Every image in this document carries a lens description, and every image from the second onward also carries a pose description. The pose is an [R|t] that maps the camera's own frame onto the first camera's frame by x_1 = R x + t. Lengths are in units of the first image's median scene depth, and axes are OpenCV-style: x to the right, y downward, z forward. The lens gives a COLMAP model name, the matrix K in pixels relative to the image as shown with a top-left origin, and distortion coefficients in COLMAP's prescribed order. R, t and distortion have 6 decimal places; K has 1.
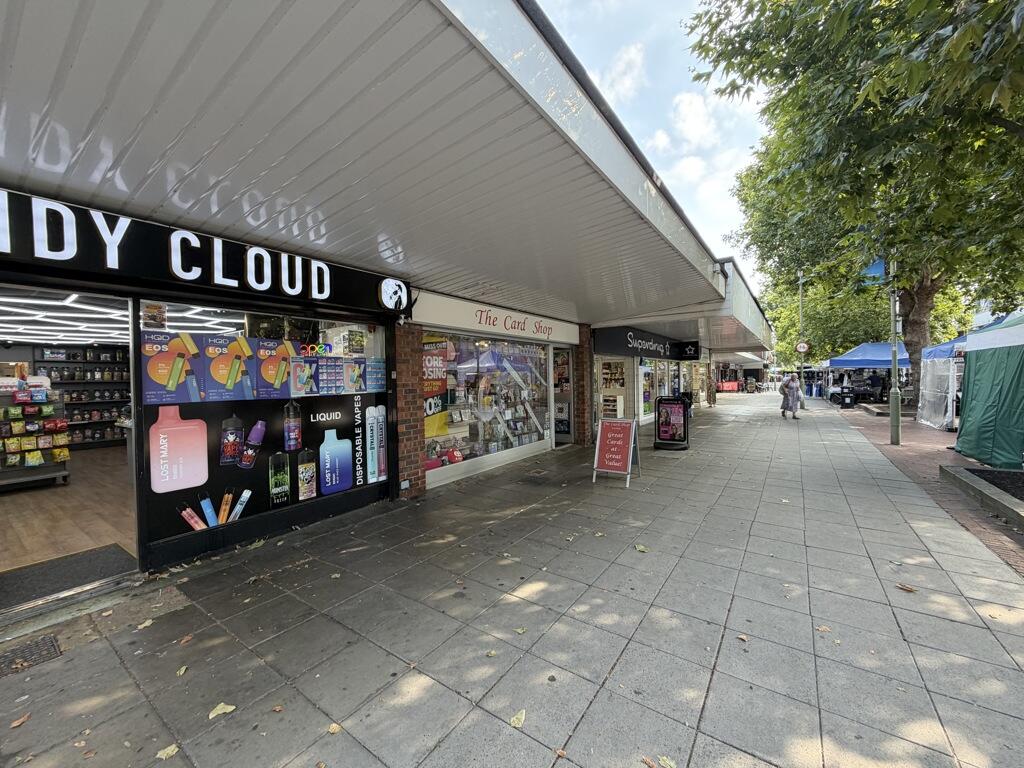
lens RADIAL K [[408.1, 0, 510.1], [0, 408.1, 381.1], [0, 0, 1]] dist [0.000956, -0.000180]
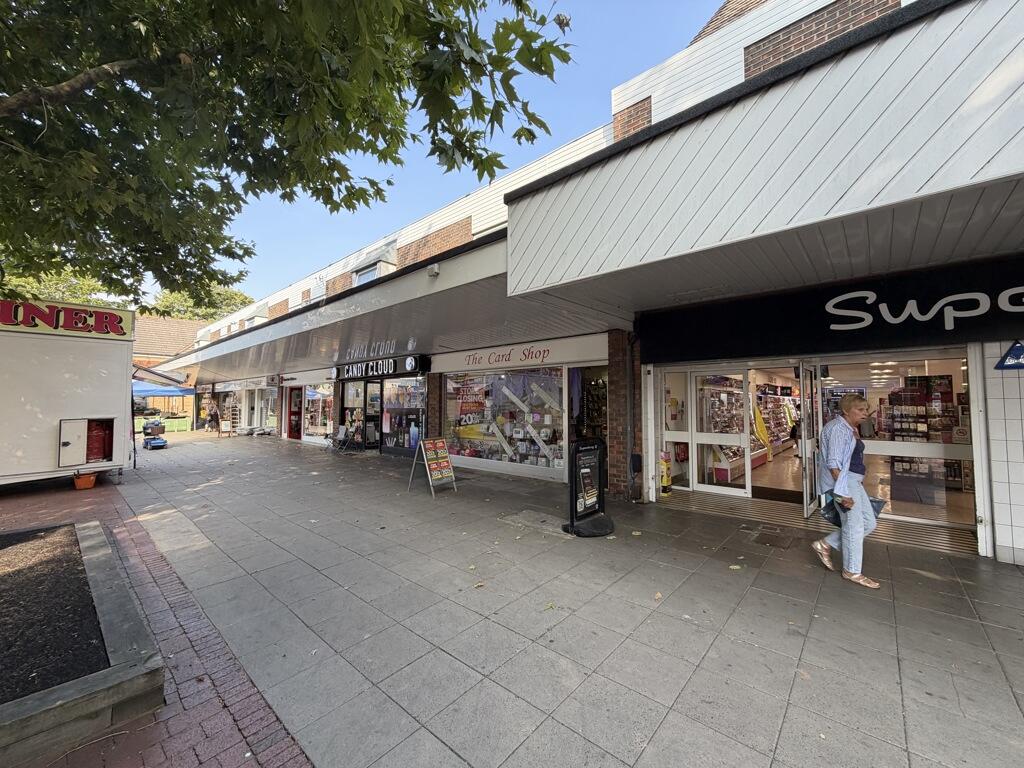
lens RADIAL K [[408.1, 0, 507.9], [0, 408.1, 382.4], [0, 0, 1]] dist [0.000956, -0.000180]
pose [[-0.125377, -0.034186, -0.991520, 1.981525], [-0.006264, 0.999414, -0.033666, -0.041901], [0.992089, 0.001990, -0.125517, 1.932409]]
